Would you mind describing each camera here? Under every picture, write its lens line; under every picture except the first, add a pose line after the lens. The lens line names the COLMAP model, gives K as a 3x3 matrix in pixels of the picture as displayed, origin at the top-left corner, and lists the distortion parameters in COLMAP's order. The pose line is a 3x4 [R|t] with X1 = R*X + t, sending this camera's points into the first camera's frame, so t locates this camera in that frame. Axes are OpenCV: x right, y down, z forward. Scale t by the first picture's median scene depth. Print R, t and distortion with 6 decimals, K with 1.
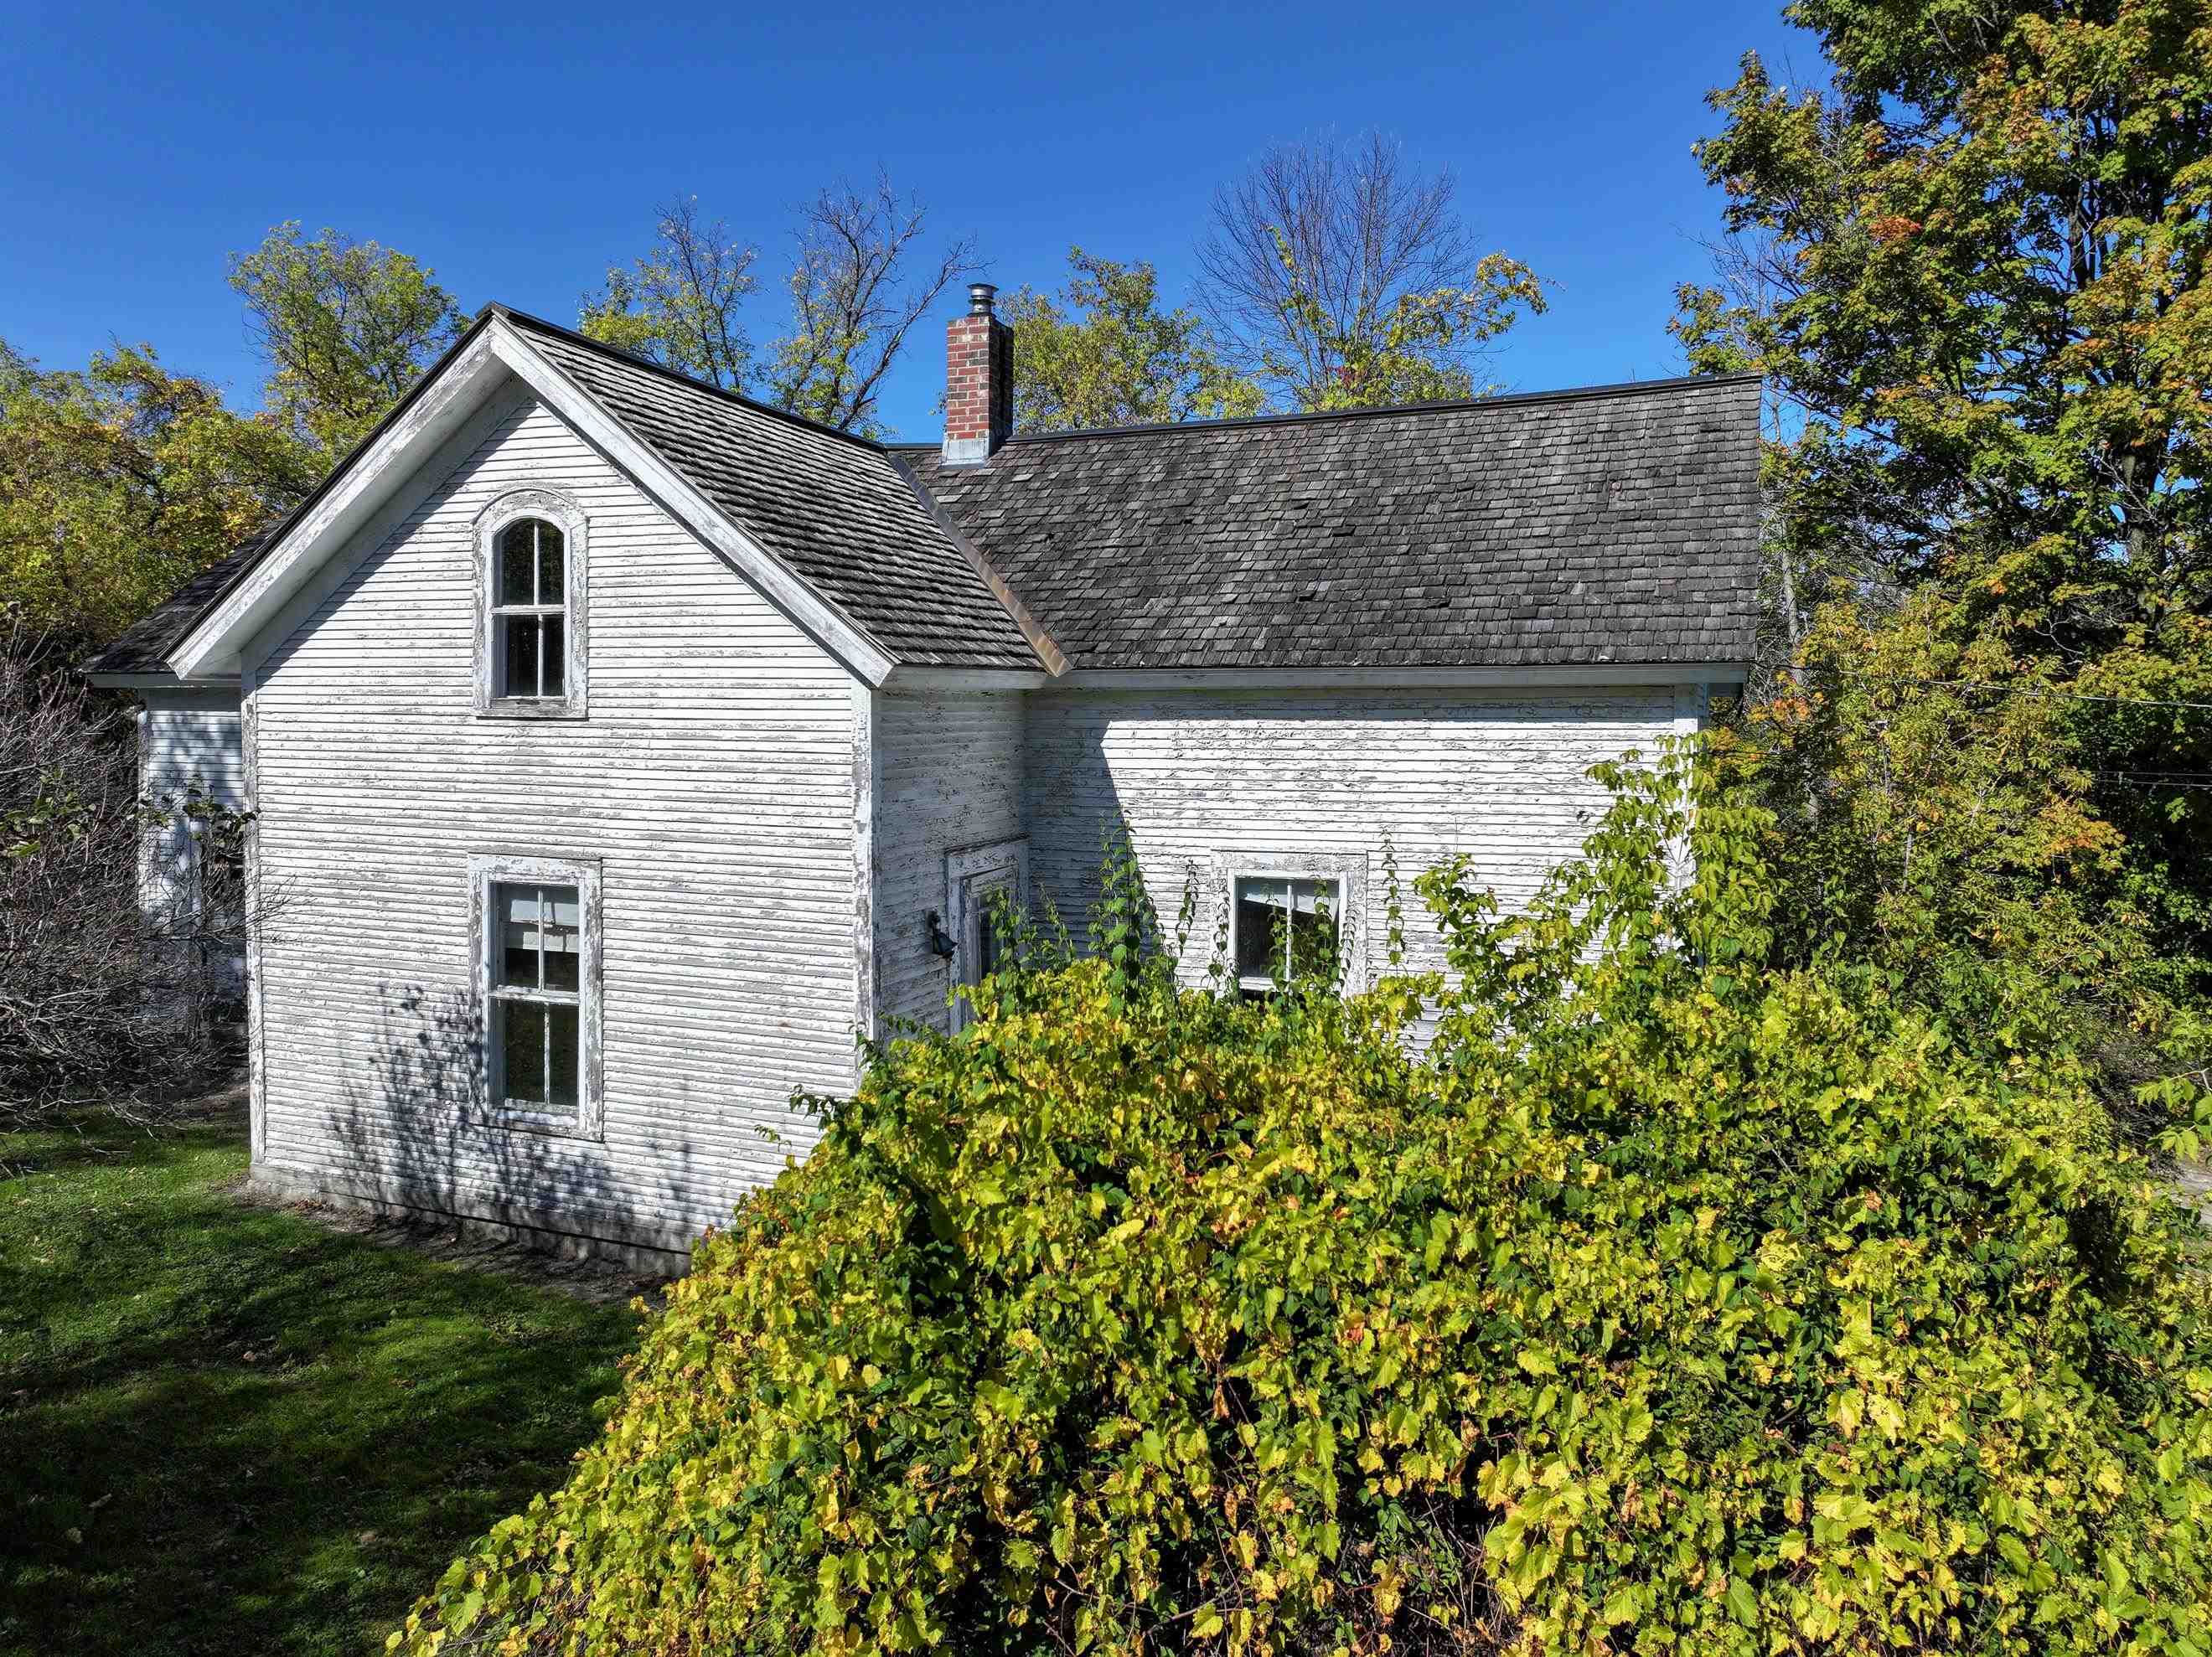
lens RADIAL K [[1556.6, 0, 1117.1], [0, 1556.6, 823.4], [0, 0, 1]] dist [0.006038, 0.001613]
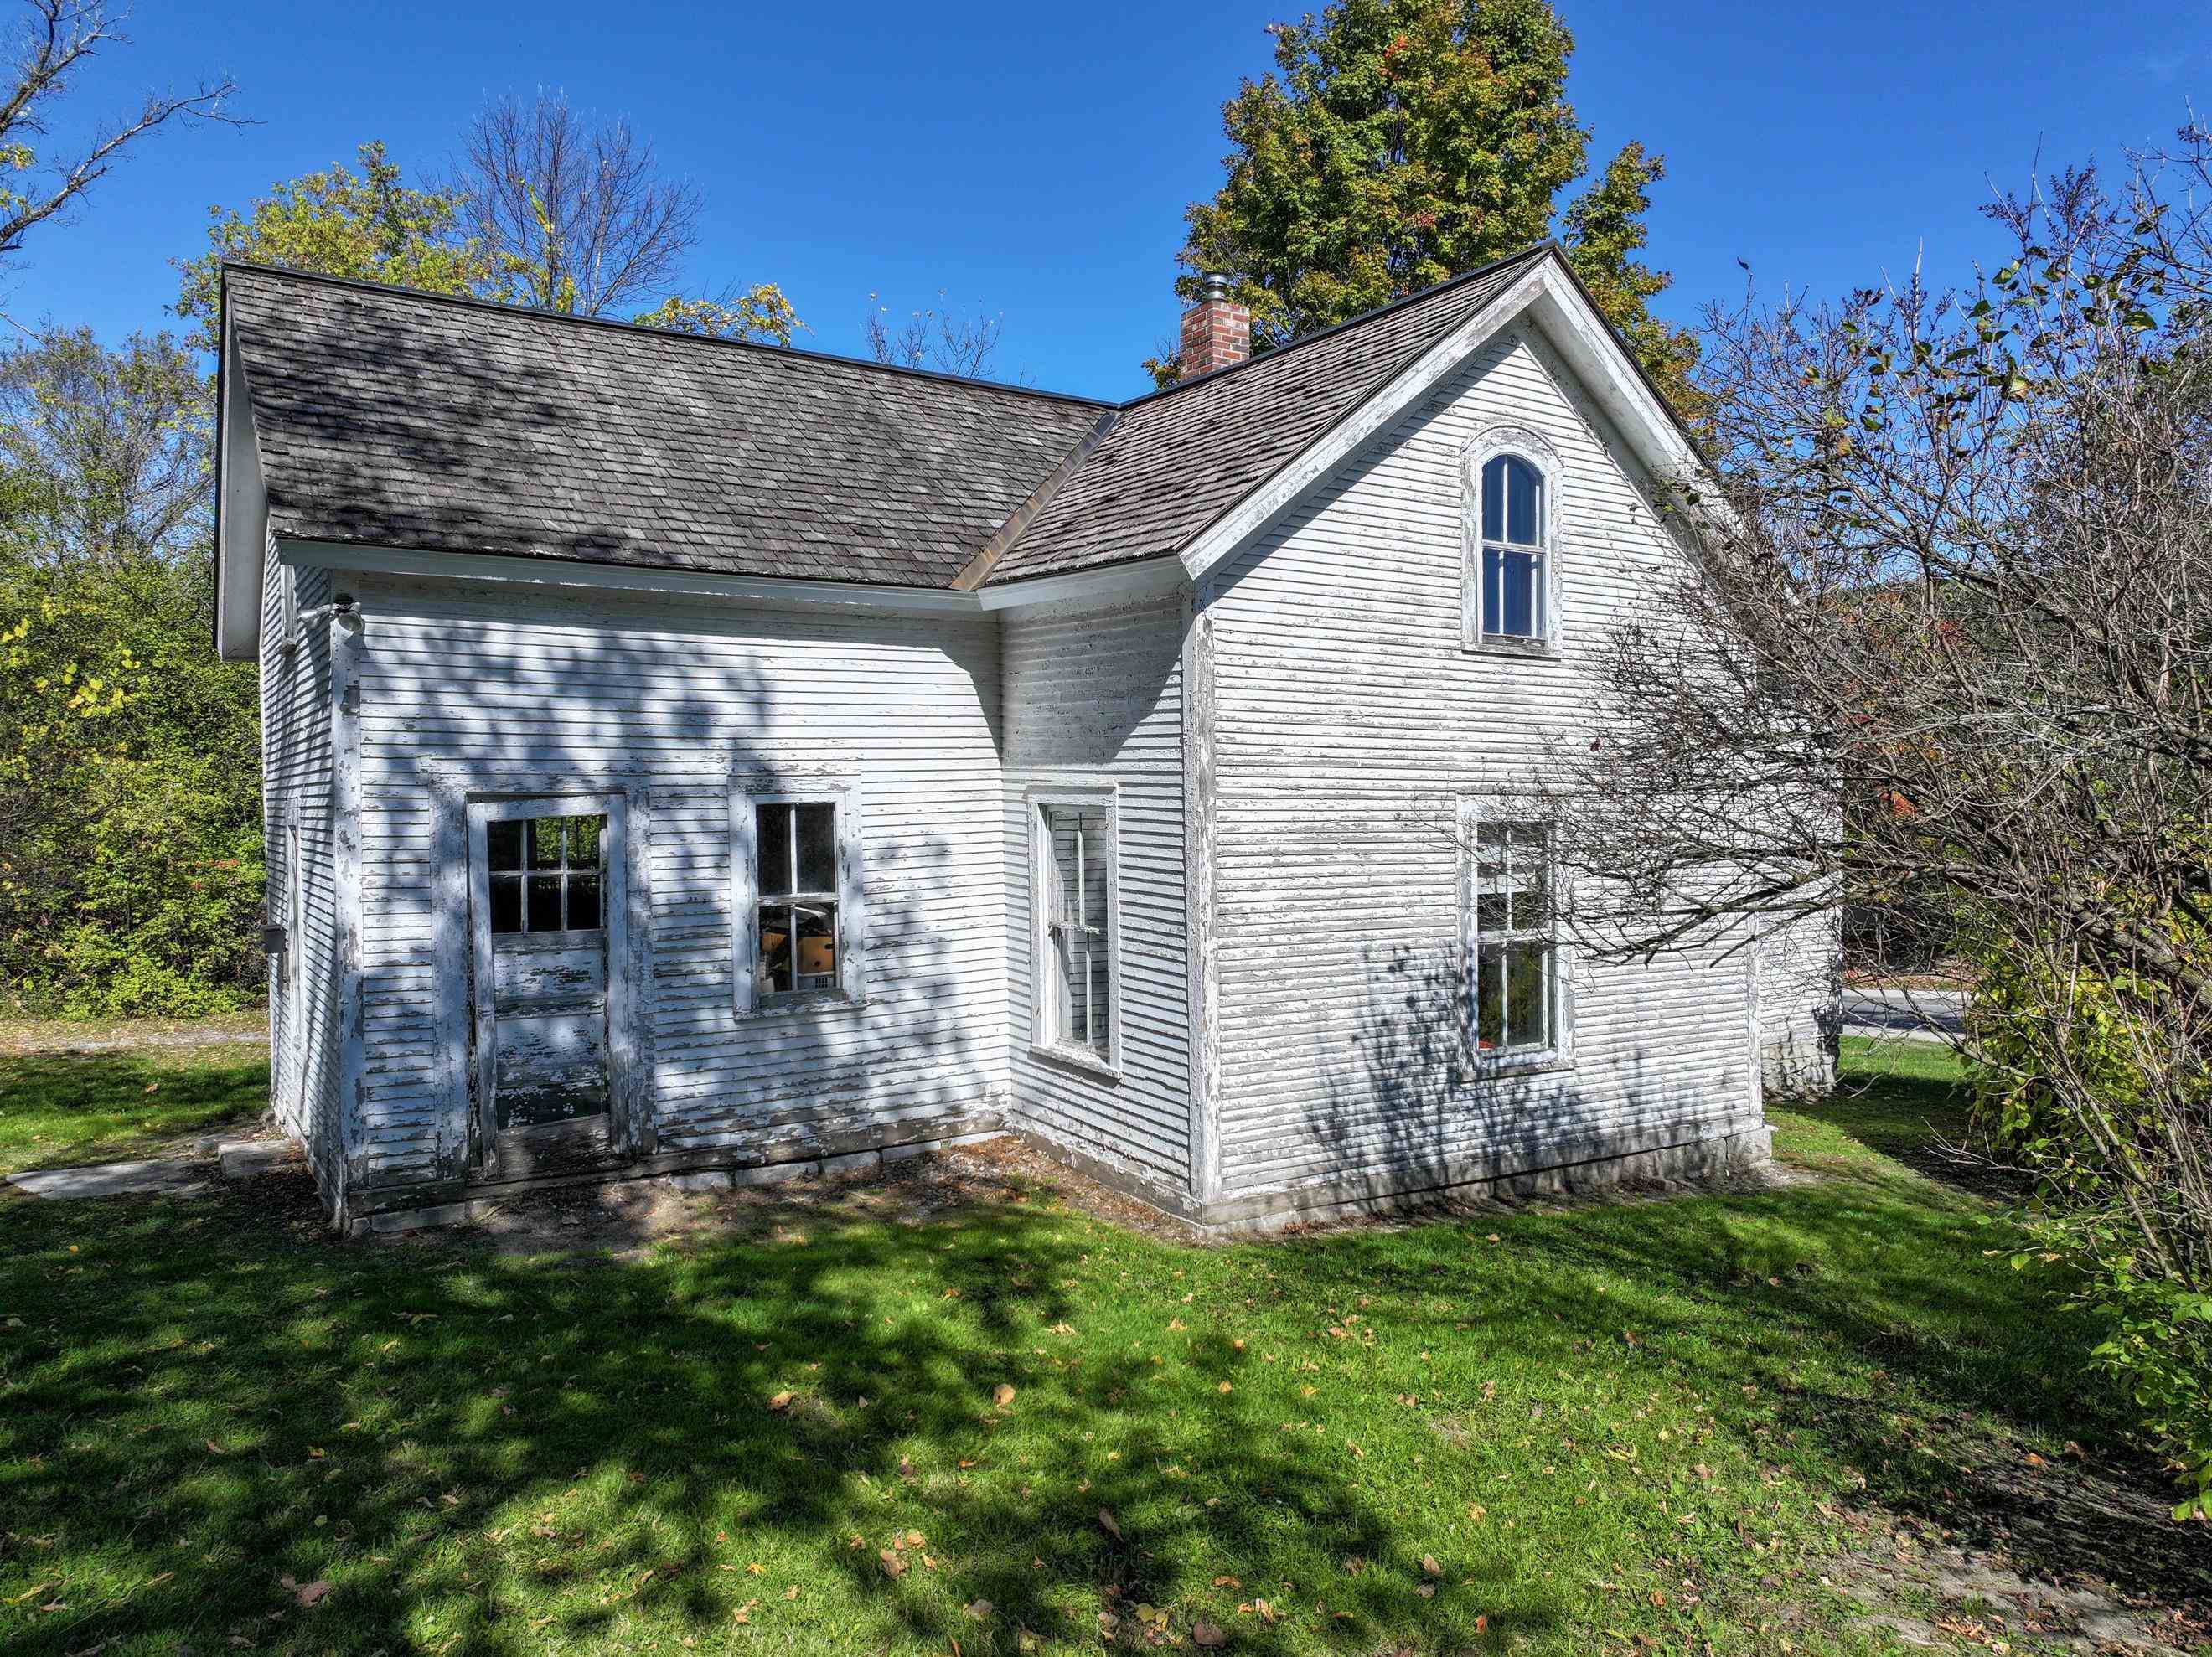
lens RADIAL K [[1556.6, 0, 1117.1], [0, 1556.6, 823.4], [0, 0, 1]] dist [0.006038, 0.001613]
pose [[0.584087, -0.025414, 0.811293, -1.301015], [0.050936, 0.998687, -0.005387, 0.030947], [-0.810092, 0.044470, 0.584614, 0.614622]]
